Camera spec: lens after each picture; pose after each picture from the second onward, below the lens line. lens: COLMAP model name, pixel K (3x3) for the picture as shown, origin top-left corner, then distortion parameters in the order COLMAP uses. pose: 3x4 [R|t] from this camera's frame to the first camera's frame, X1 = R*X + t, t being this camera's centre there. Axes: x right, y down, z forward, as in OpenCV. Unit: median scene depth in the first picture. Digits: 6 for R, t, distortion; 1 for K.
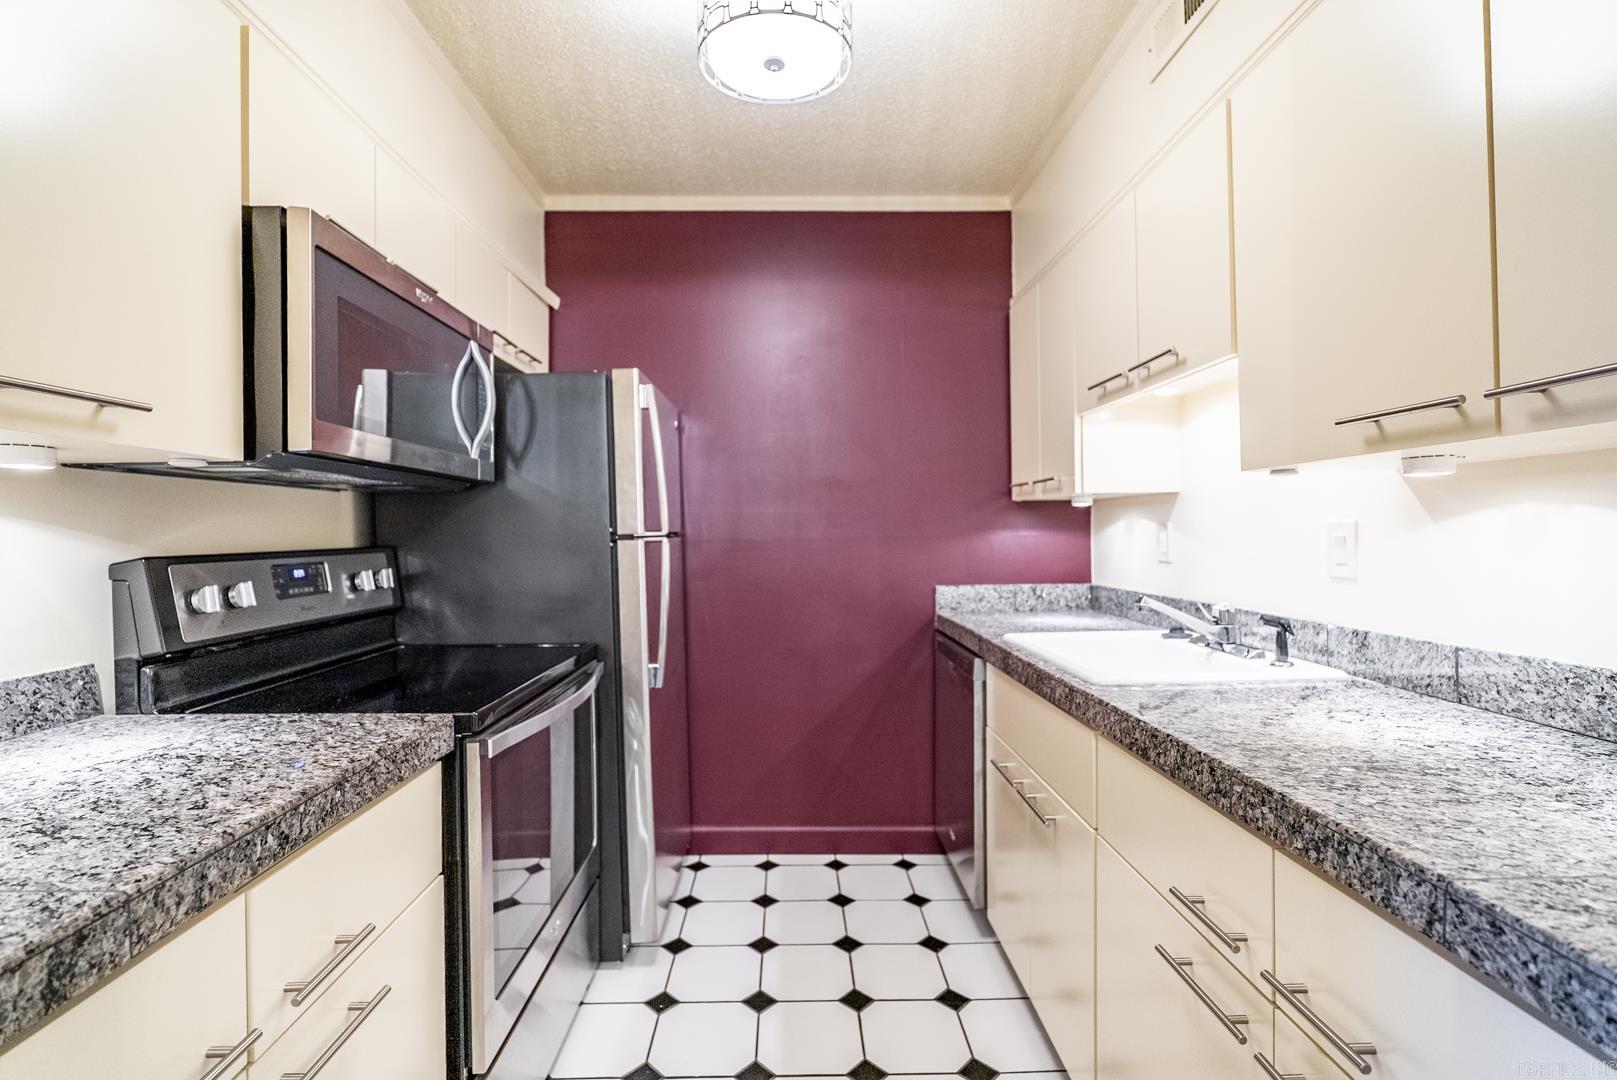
lens RADIAL K [[718.6, 0, 806.8], [0, 718.6, 533.0], [0, 0, 1]] dist [-0.003501, 0.000589]
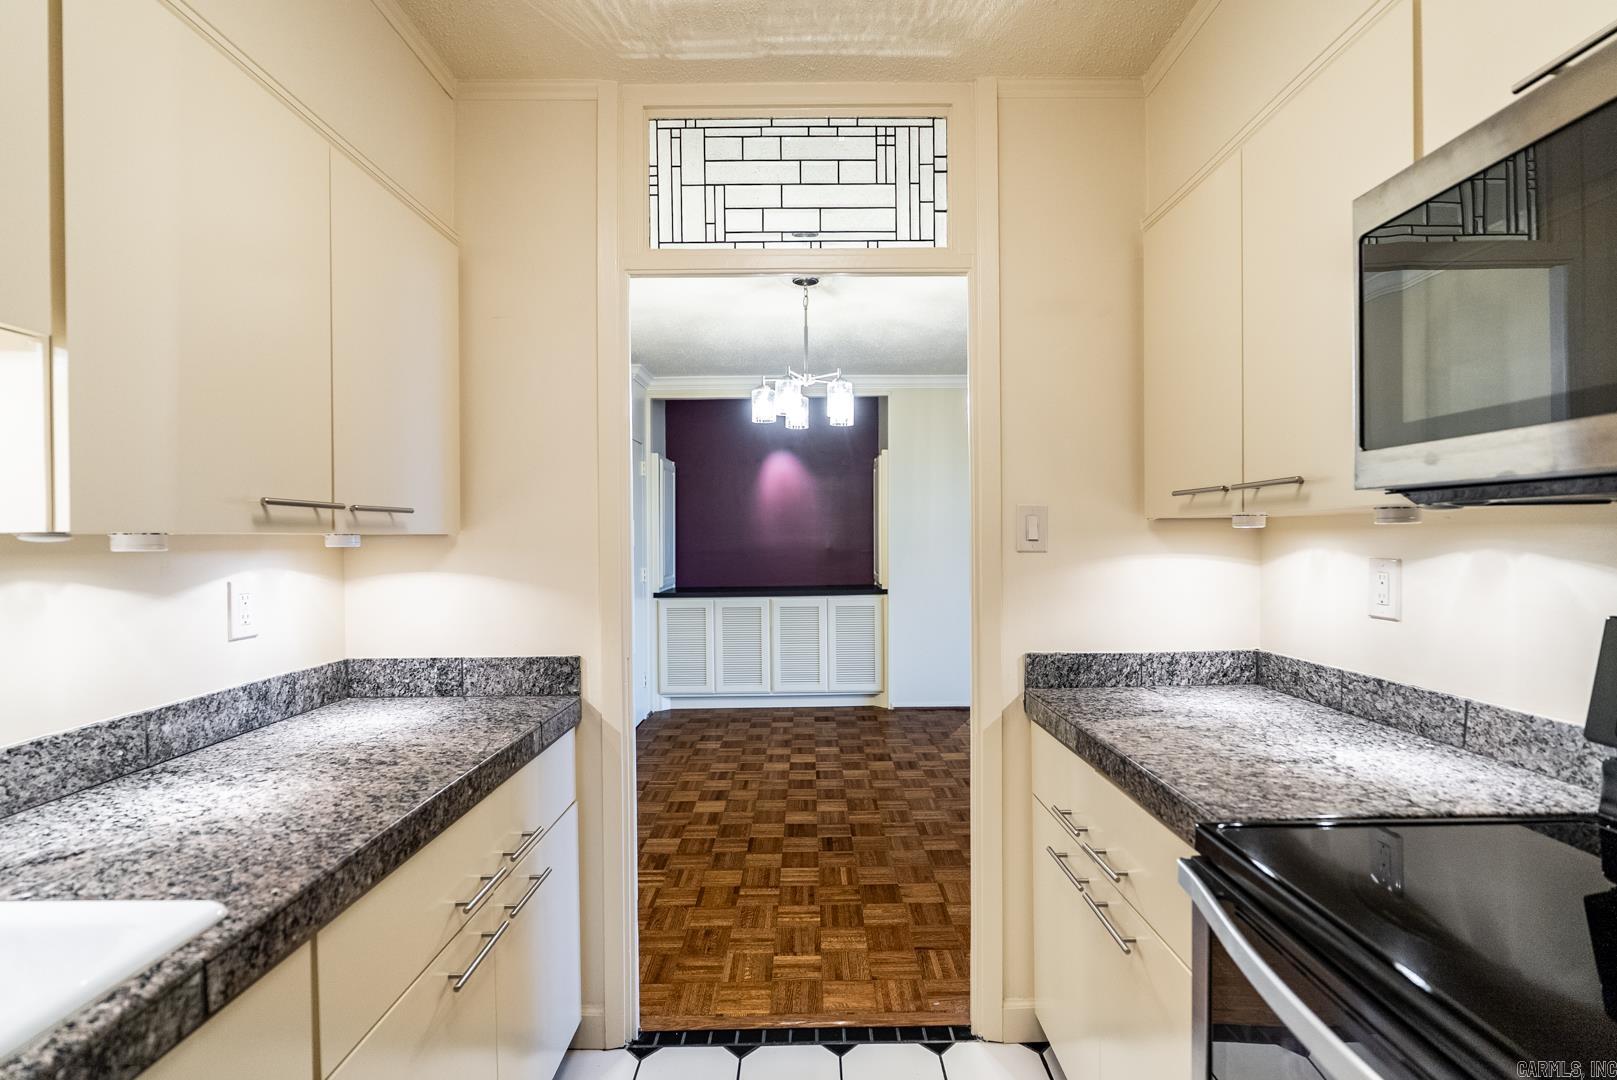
lens RADIAL K [[718.6, 0, 818.7], [0, 718.6, 538.7], [0, 0, 1]] dist [-0.003501, 0.000589]
pose [[-0.999706, 0.022424, 0.009221, -0.057450], [0.022433, 0.999748, 0.000855, -0.062739], [-0.009200, 0.001061, -0.999957, 1.587658]]
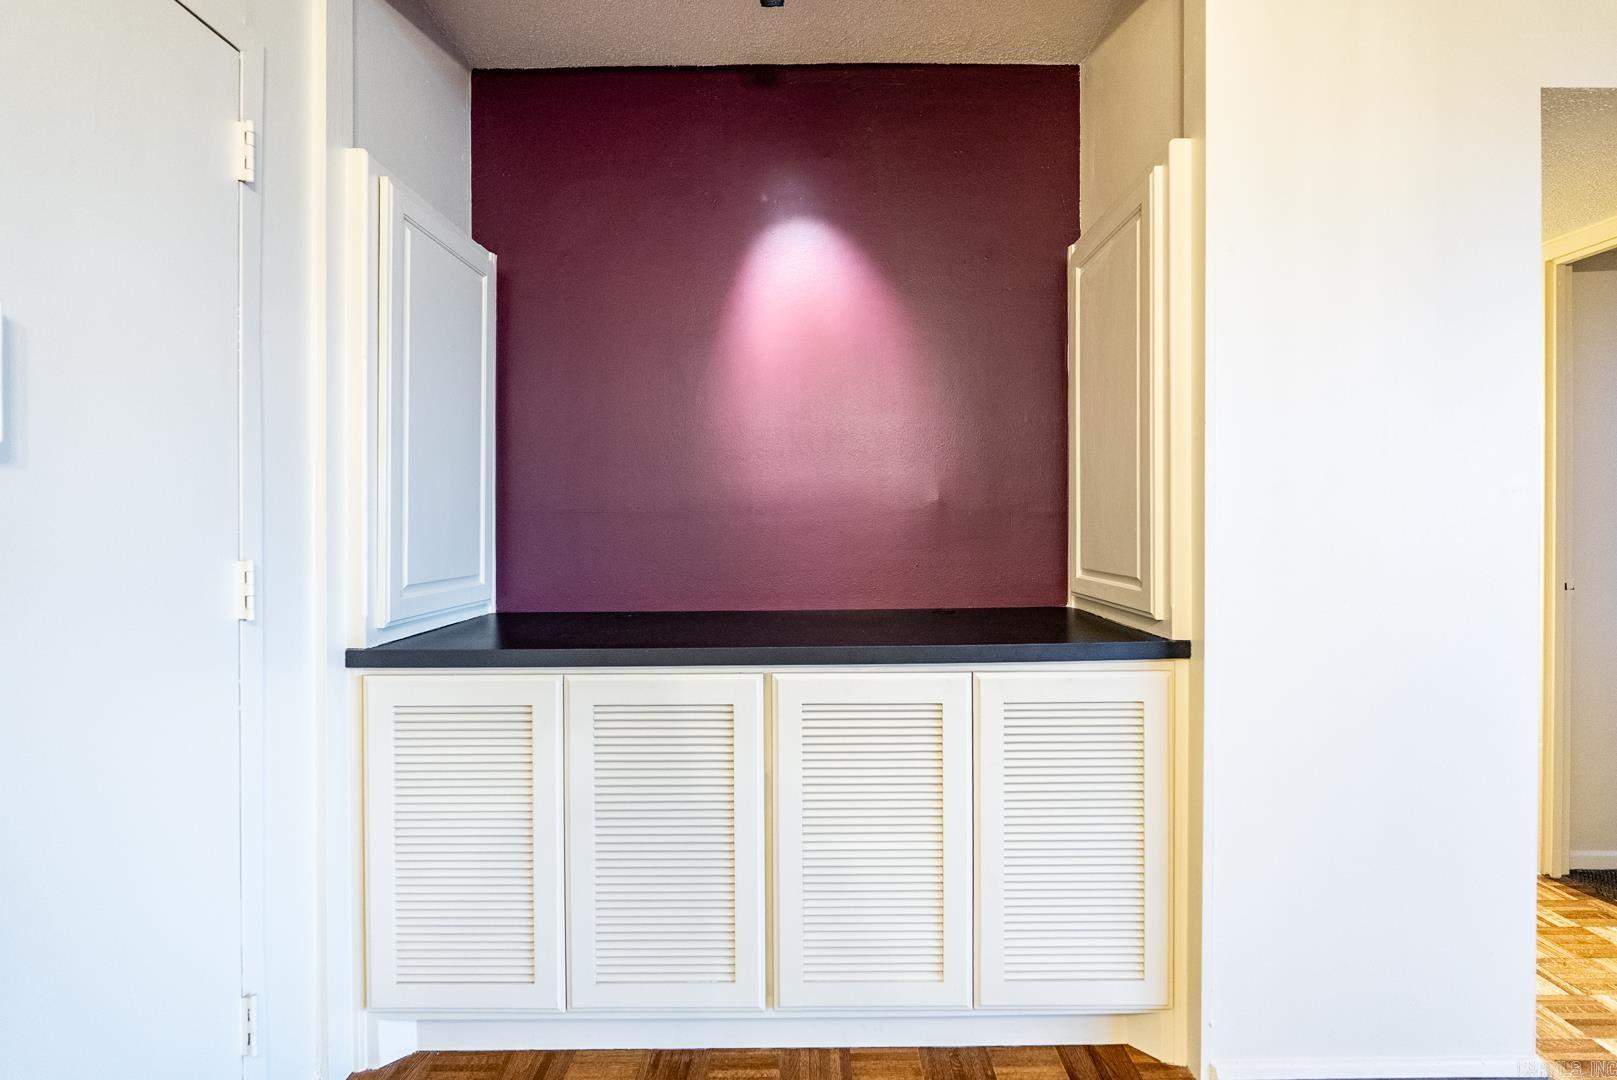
lens RADIAL K [[718.6, 0, 808.8], [0, 718.6, 531.9], [0, 0, 1]] dist [-0.003501, 0.000589]
pose [[-0.999191, 0.017515, 0.036210, -0.006061], [0.018097, 0.999711, 0.015813, -0.038639], [-0.035923, 0.016456, -0.999219, 0.869011]]
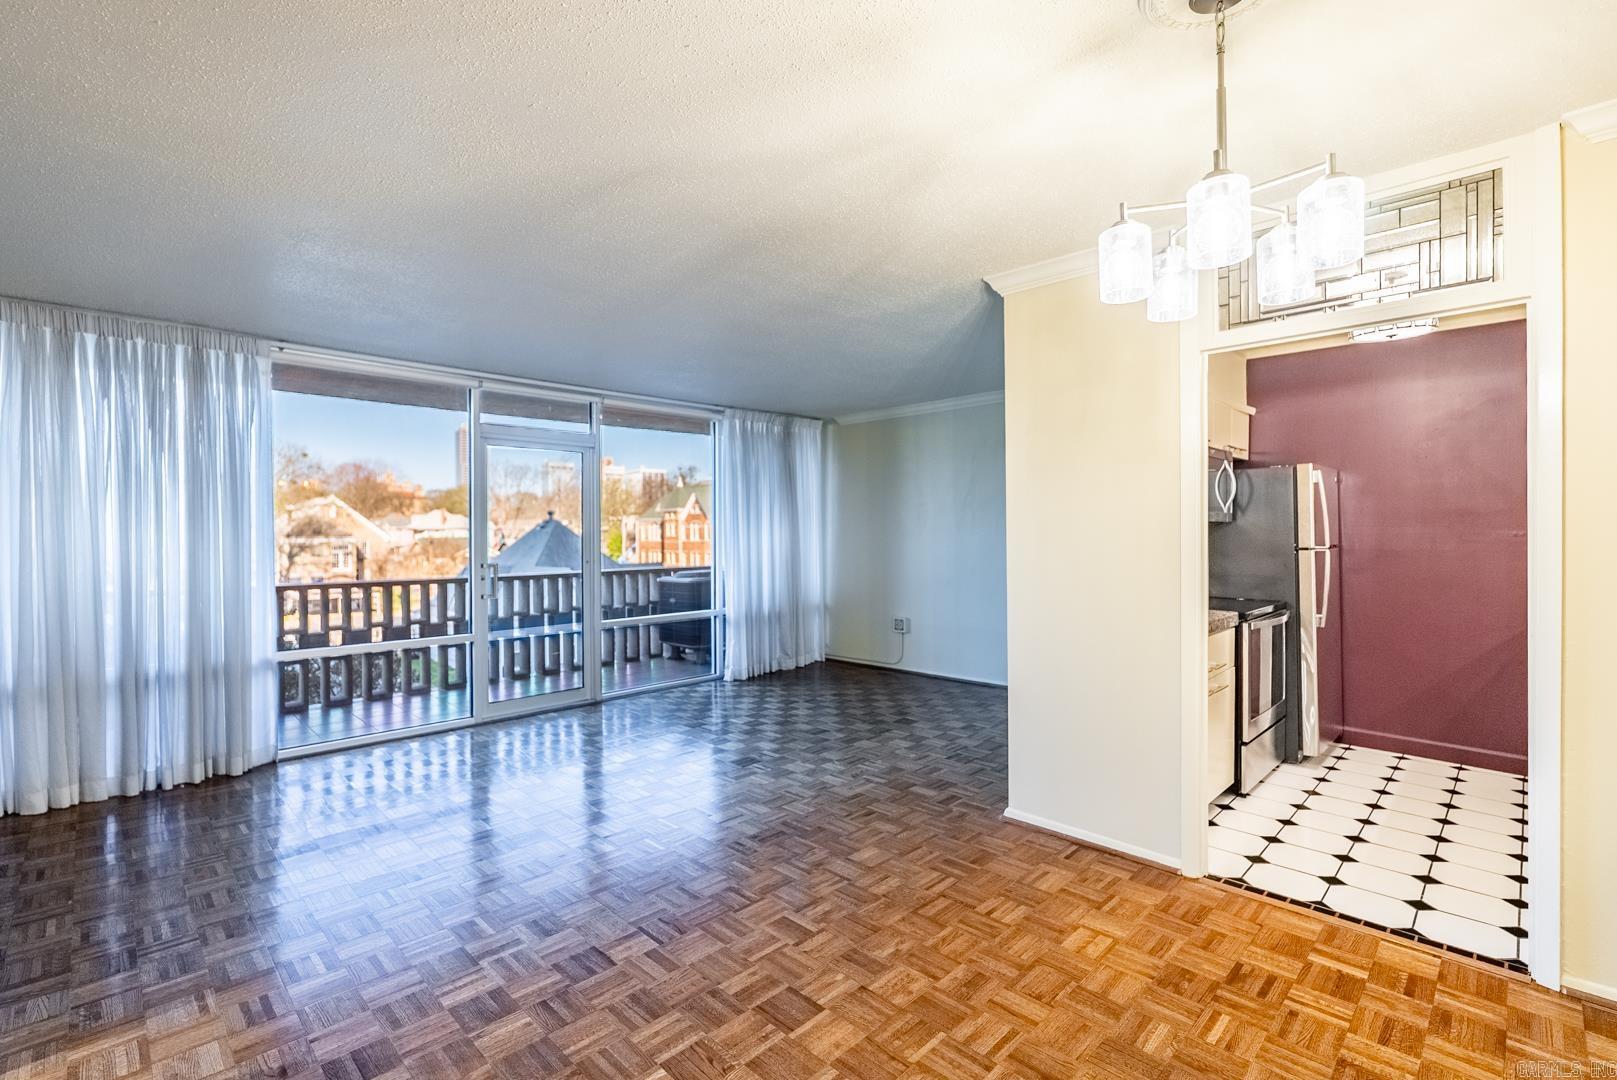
lens RADIAL K [[718.6, 0, 805.2], [0, 718.6, 534.7], [0, 0, 1]] dist [-0.003501, 0.000589]
pose [[0.683687, 0.014051, -0.729640, 0.363197], [-0.005678, 0.999887, 0.013934, -0.077198], [0.729753, -0.005384, 0.683689, -1.956766]]
